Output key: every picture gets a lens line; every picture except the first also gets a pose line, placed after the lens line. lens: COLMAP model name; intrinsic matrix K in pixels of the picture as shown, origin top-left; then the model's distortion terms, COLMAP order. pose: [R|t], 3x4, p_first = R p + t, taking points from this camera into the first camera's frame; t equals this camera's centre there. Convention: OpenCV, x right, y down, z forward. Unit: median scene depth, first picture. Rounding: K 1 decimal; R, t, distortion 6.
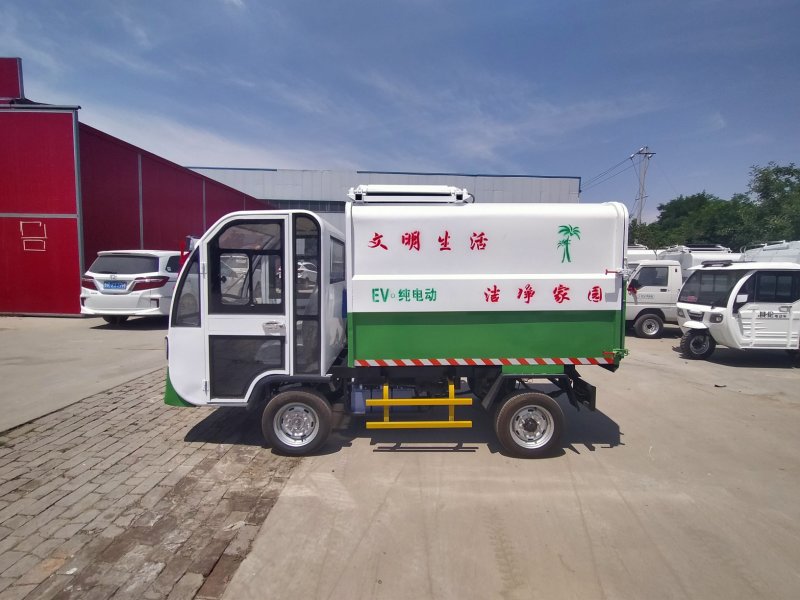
lens RADIAL K [[369.9, 0, 405.2], [0, 369.9, 298.3], [0, 0, 1]] dist [-0.001069, 0.000417]
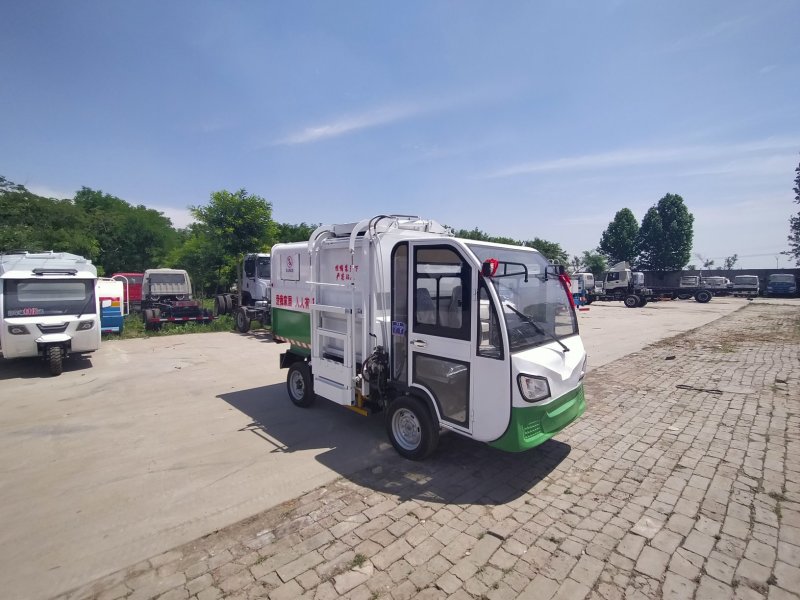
lens RADIAL K [[369.9, 0, 405.2], [0, 369.9, 298.3], [0, 0, 1]] dist [-0.001069, 0.000417]
pose [[-0.694735, -0.055502, 0.717121, -1.100675], [0.043257, 0.991990, 0.118682, -0.222064], [-0.717964, 0.113472, -0.686769, 2.220753]]
